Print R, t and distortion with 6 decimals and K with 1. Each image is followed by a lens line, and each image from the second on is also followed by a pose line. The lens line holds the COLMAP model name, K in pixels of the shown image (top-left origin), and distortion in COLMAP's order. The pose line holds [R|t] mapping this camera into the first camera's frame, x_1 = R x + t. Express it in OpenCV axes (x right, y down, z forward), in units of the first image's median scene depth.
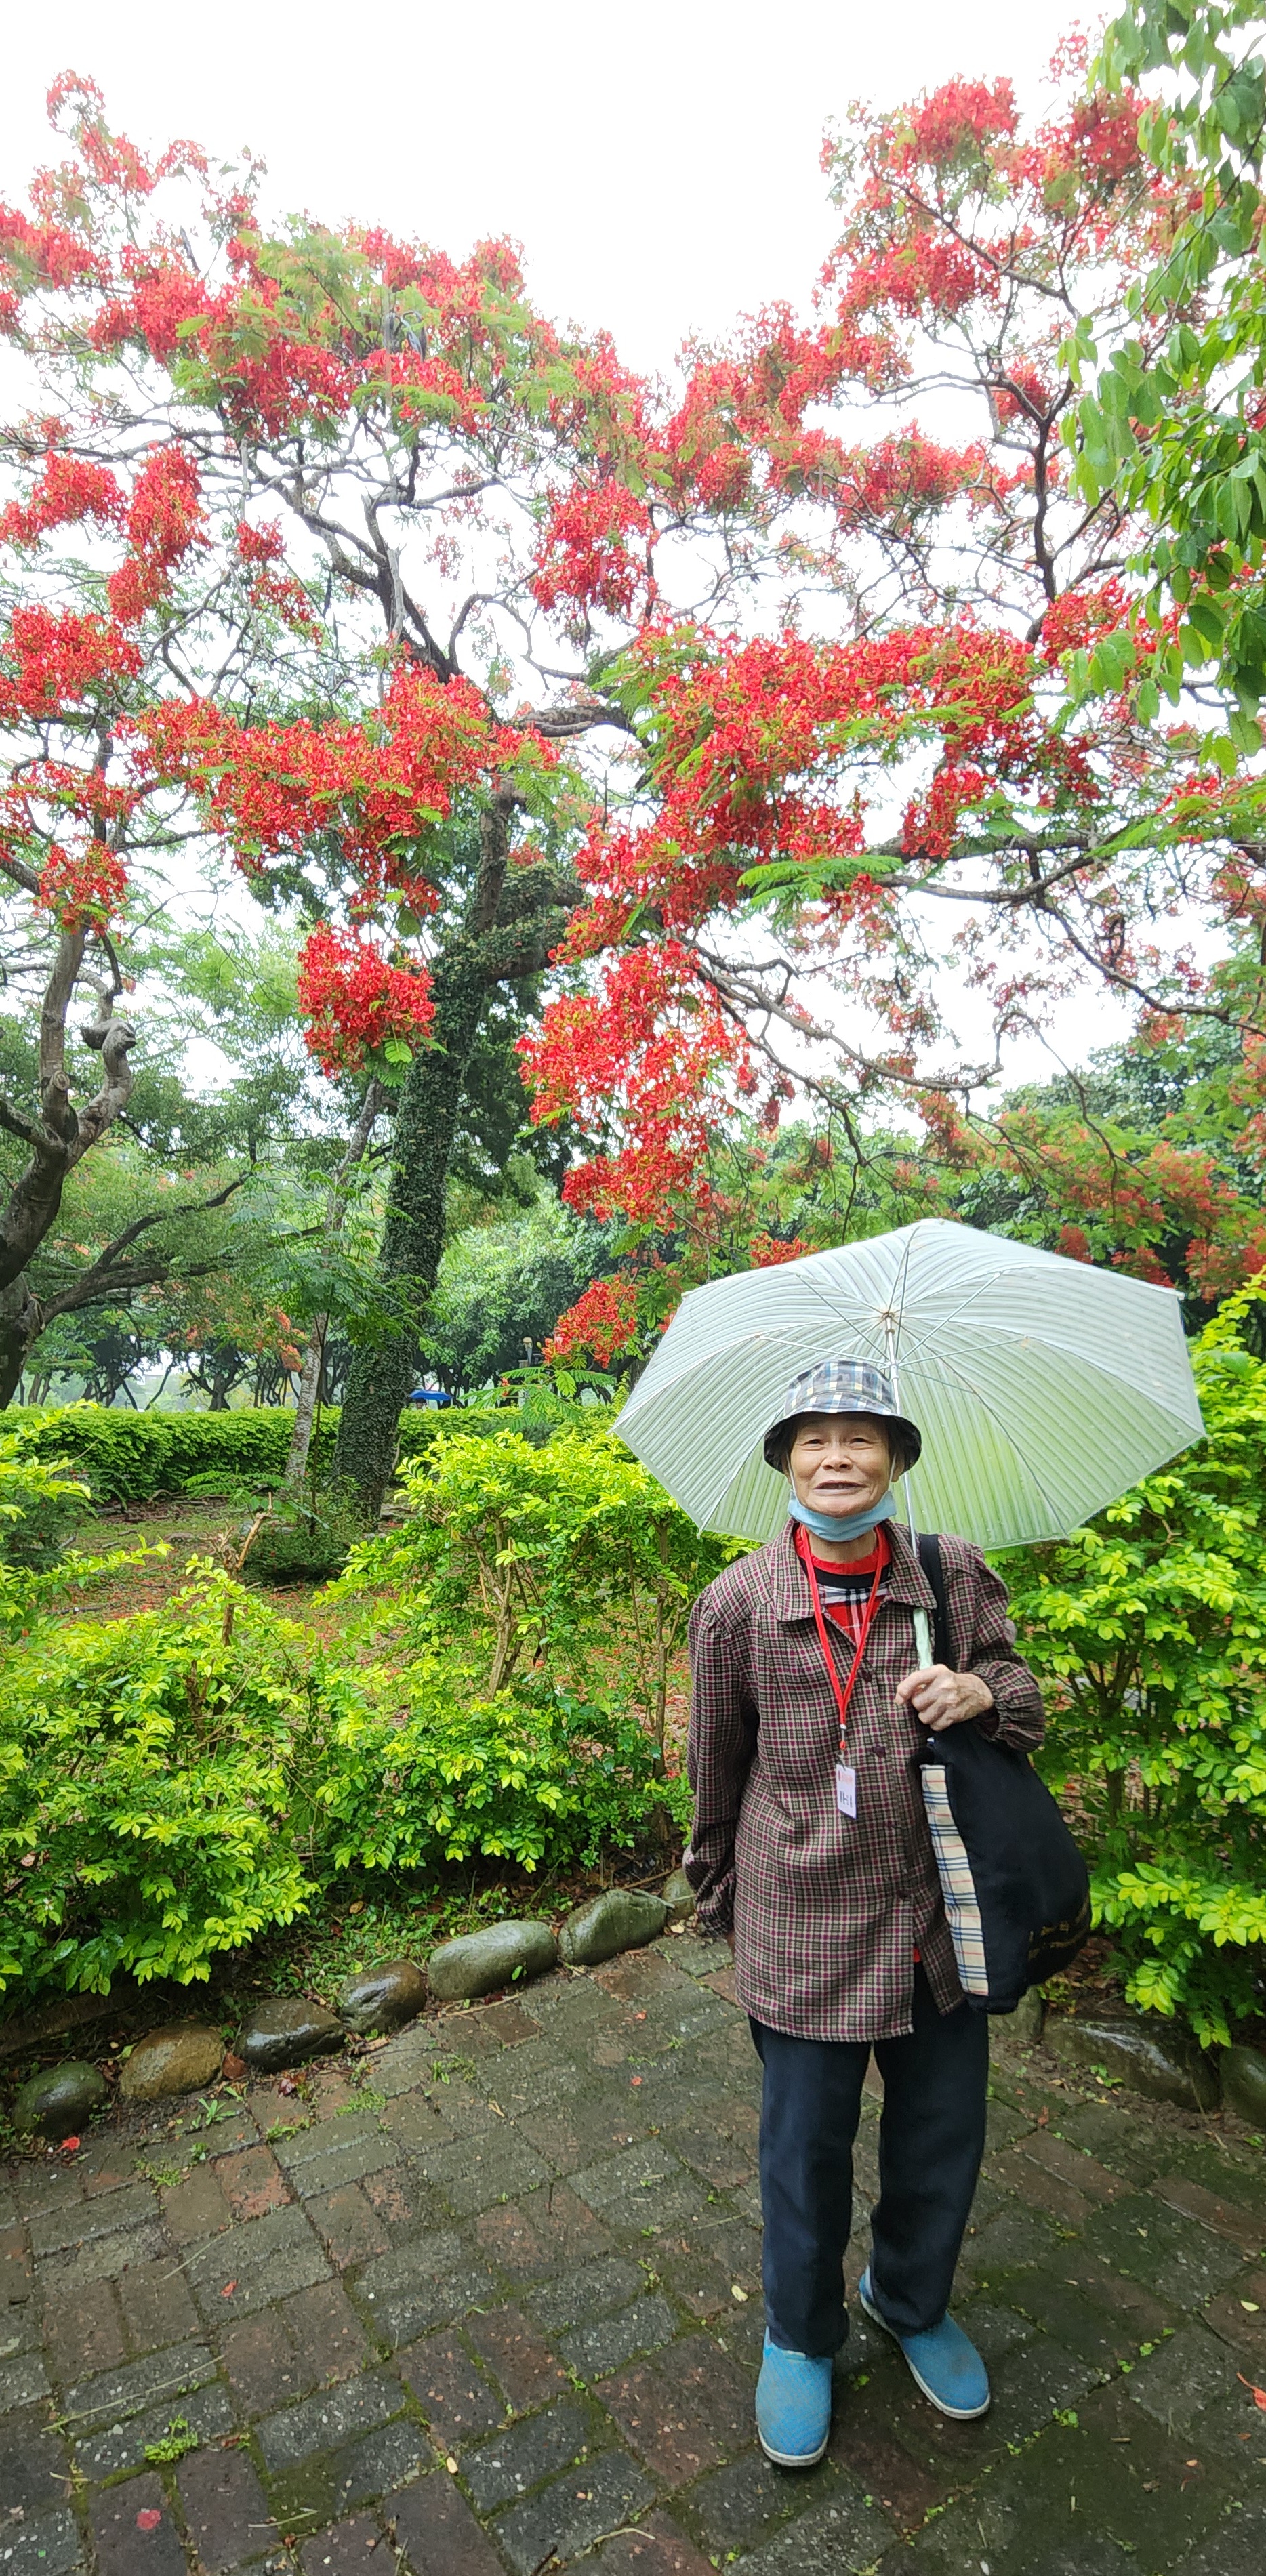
lens RADIAL K [[1085.3, 0, 627.3], [0, 1085.3, 1349.7], [0, 0, 1]] dist [0.002313, -0.005448]
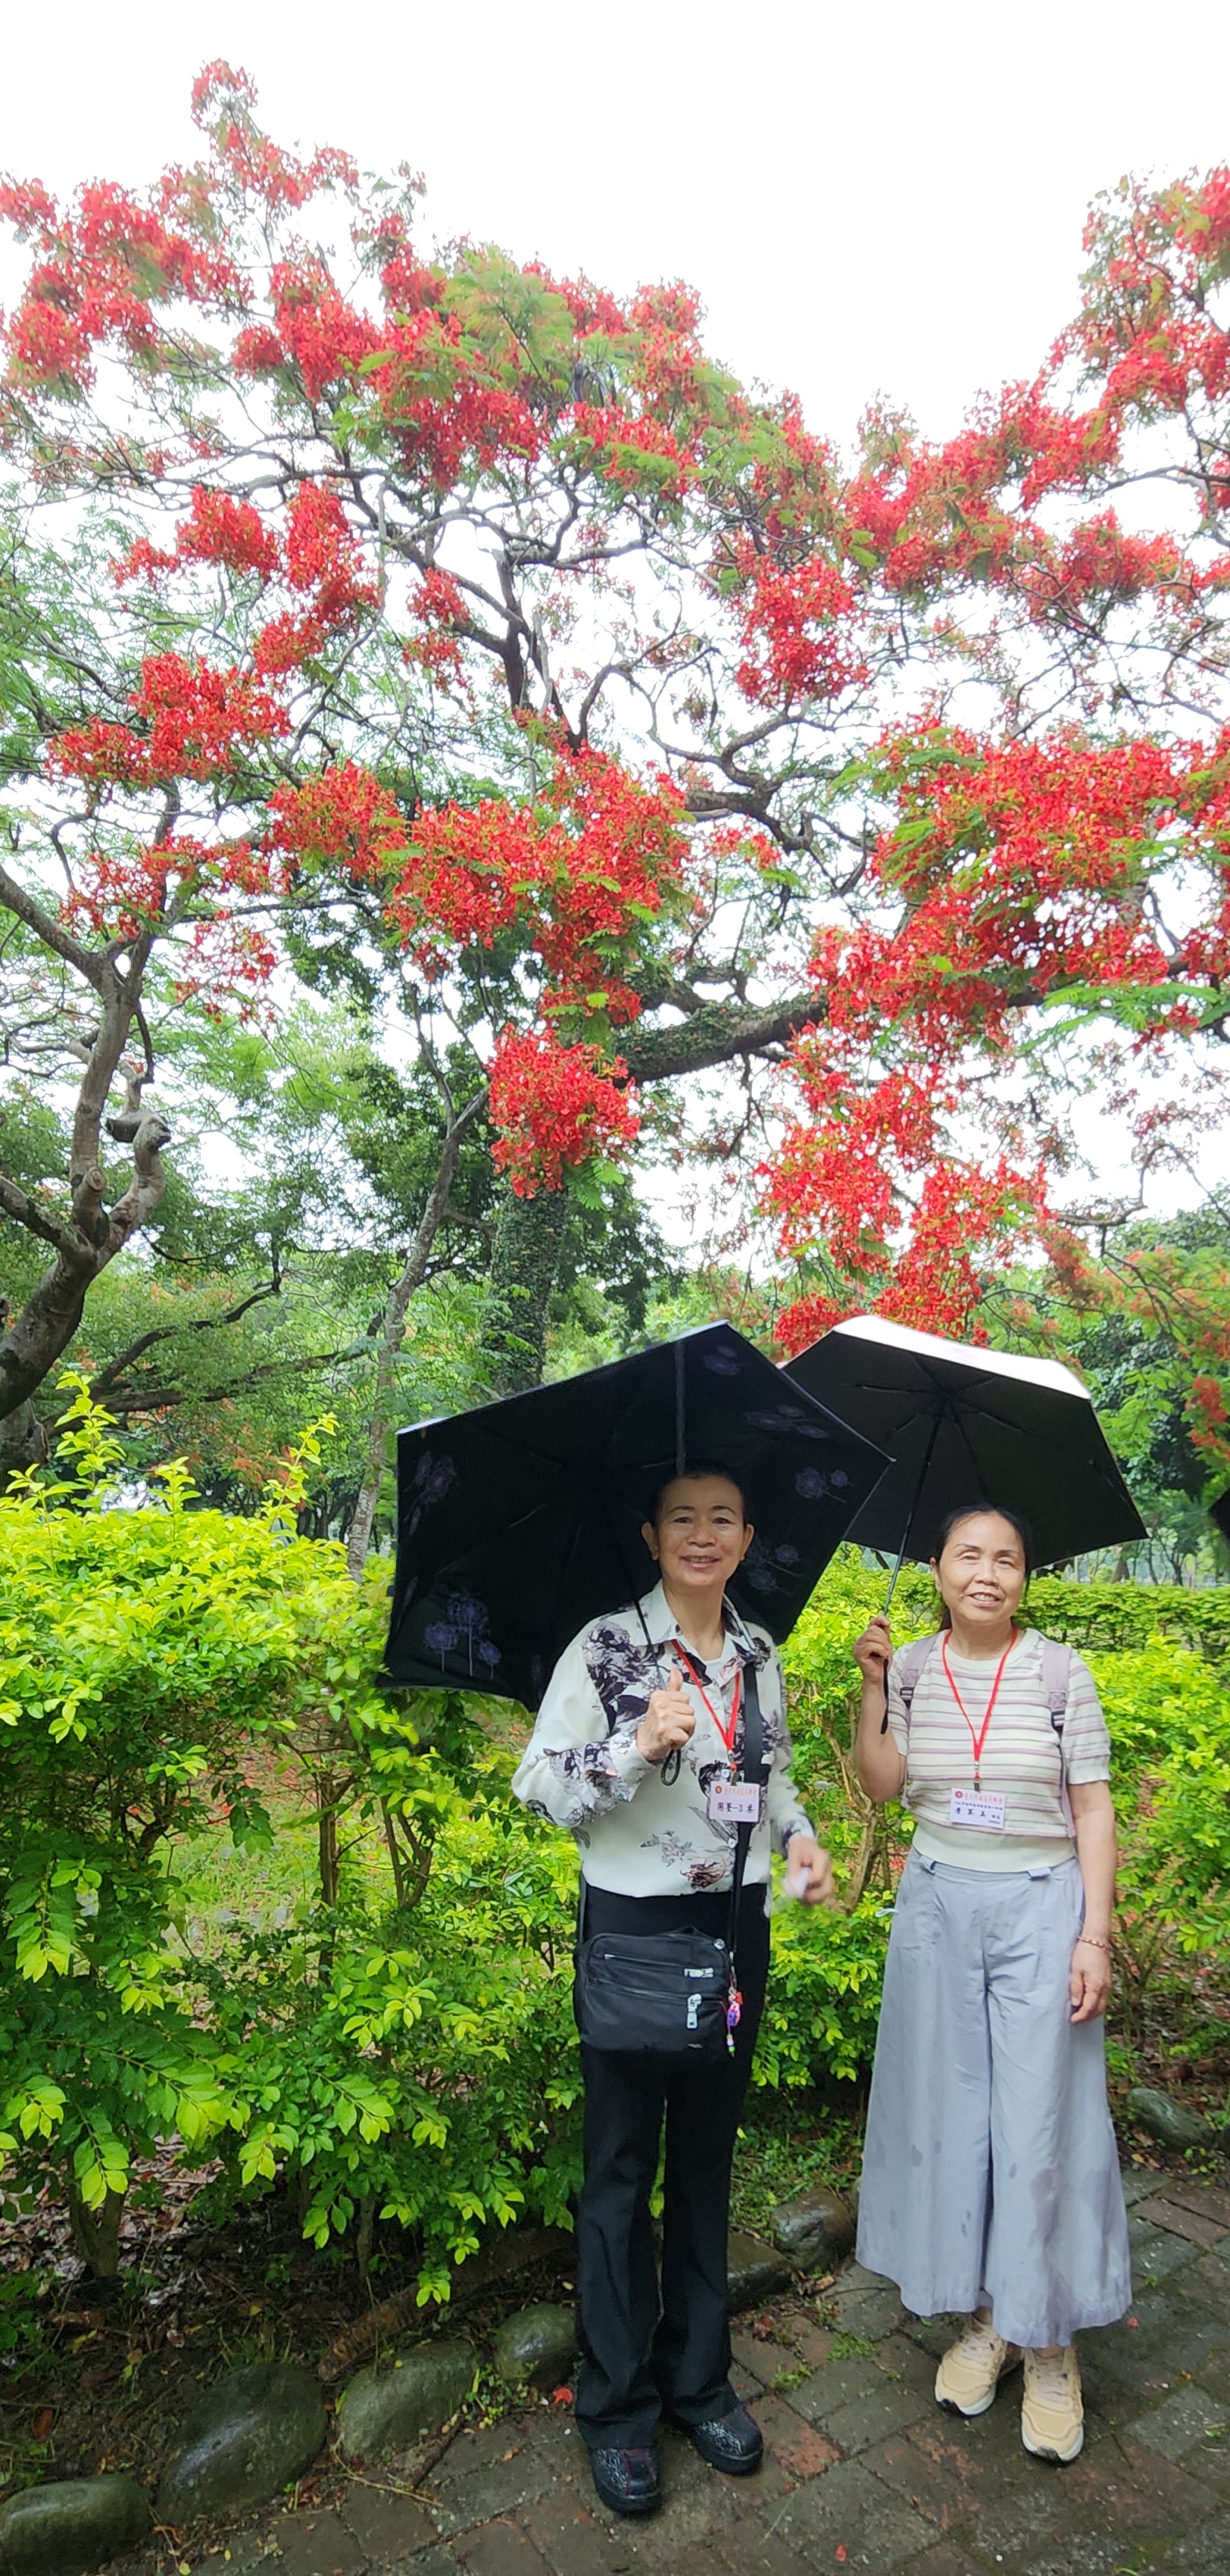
lens RADIAL K [[1221.2, 0, 659.9], [0, 1221.2, 1468.8], [0, 0, 1]] dist [0.004178, -0.004602]
pose [[0.998662, 0.026788, 0.044229, -0.146323], [-0.025964, 0.999481, -0.019094, -0.007285], [-0.044717, 0.017920, 0.998839, -0.011647]]
